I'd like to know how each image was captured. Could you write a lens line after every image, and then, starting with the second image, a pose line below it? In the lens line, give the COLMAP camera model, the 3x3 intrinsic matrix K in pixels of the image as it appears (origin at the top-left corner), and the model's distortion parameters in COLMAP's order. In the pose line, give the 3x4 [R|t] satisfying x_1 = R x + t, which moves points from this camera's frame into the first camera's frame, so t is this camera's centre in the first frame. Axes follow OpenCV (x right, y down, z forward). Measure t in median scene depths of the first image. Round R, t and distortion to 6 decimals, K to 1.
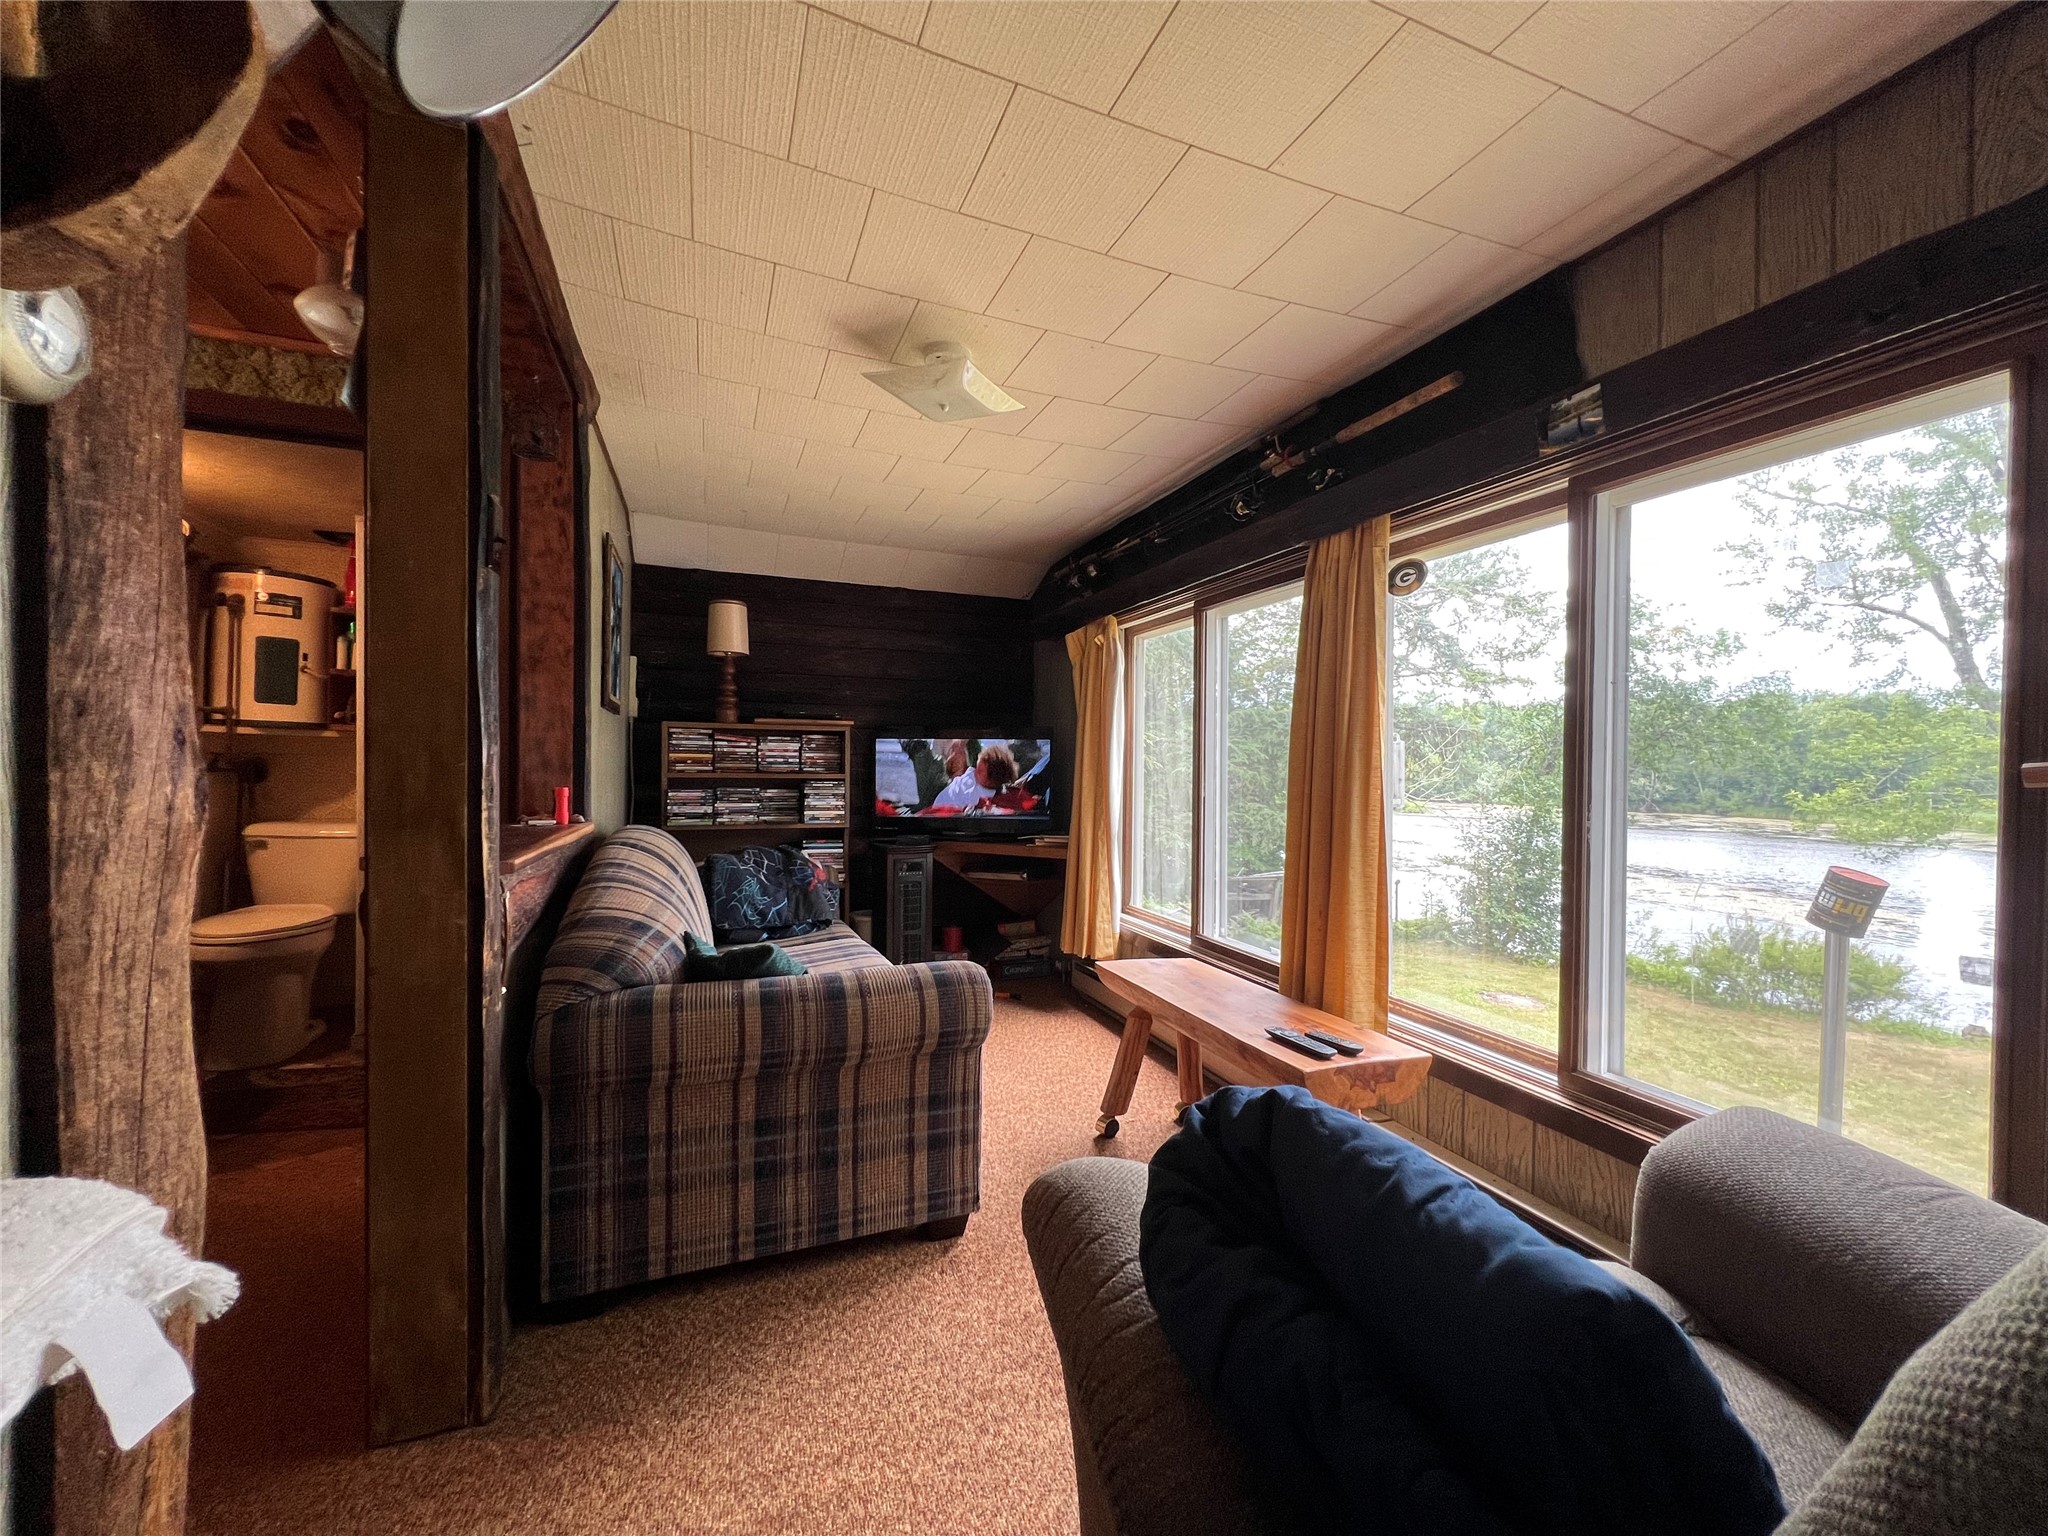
lens RADIAL K [[821.5, 0, 1024.7], [0, 821.5, 770.9], [0, 0, 1]] dist [-0.001947, 0.000317]
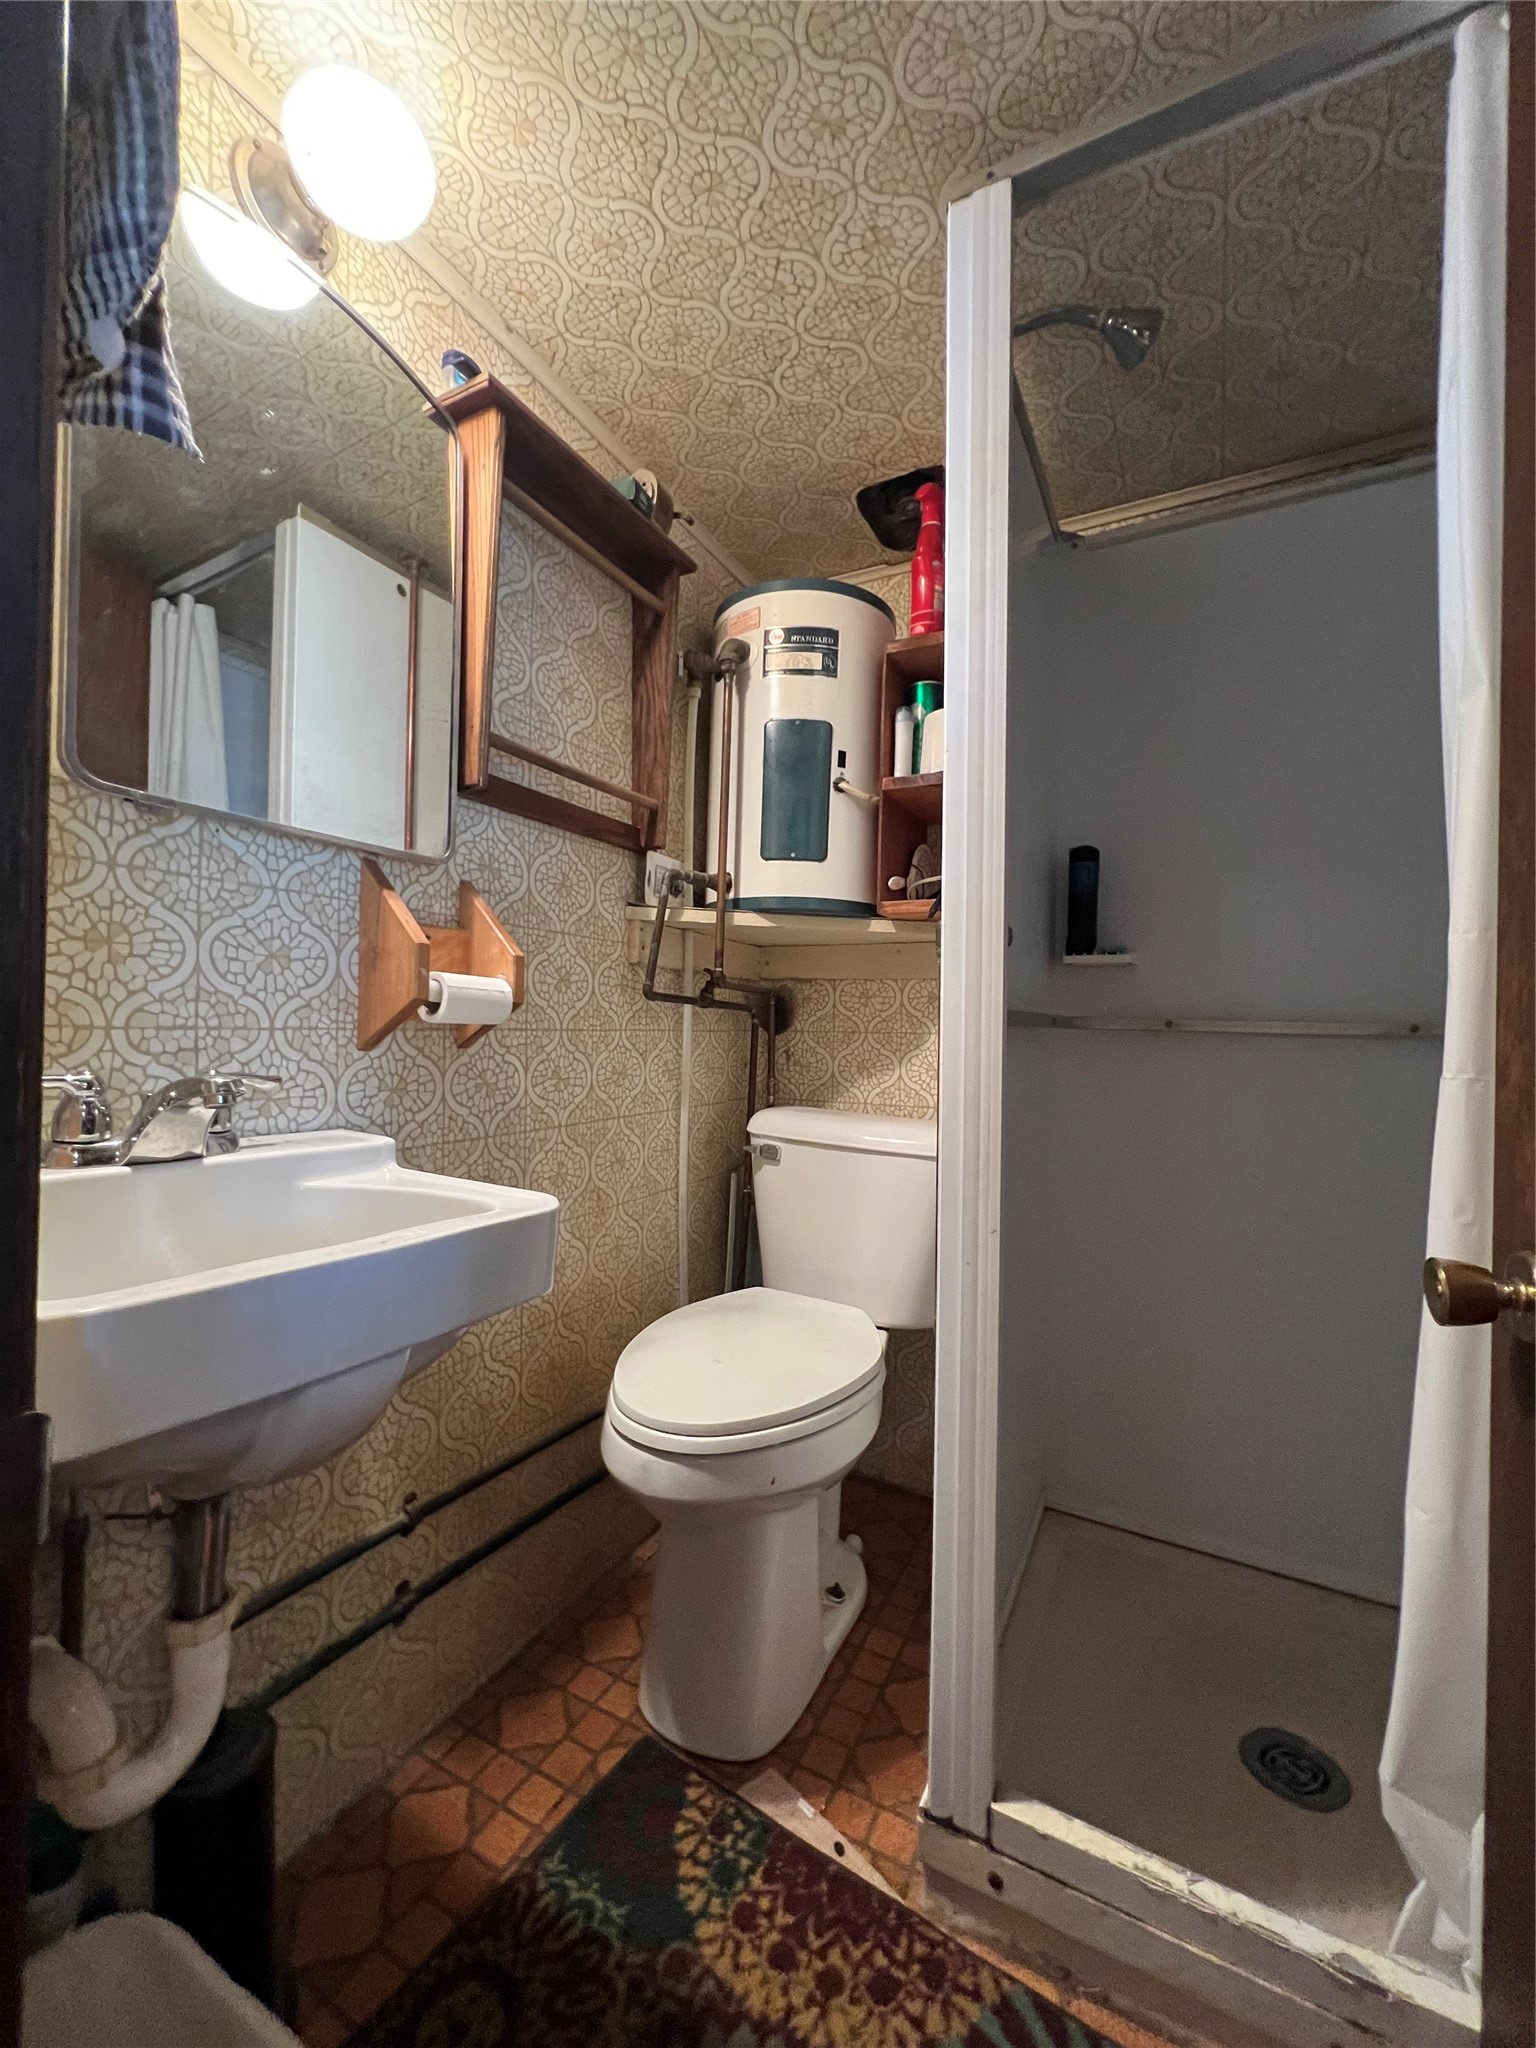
lens RADIAL K [[821.5, 0, 778.0], [0, 821.5, 1026.8], [0, 0, 1]] dist [-0.001947, 0.000317]
pose [[0.672831, -0.006785, -0.739765, -0.565334], [-0.018084, 0.999508, -0.025615, 0.026149], [0.739575, 0.030613, 0.672377, 0.673186]]
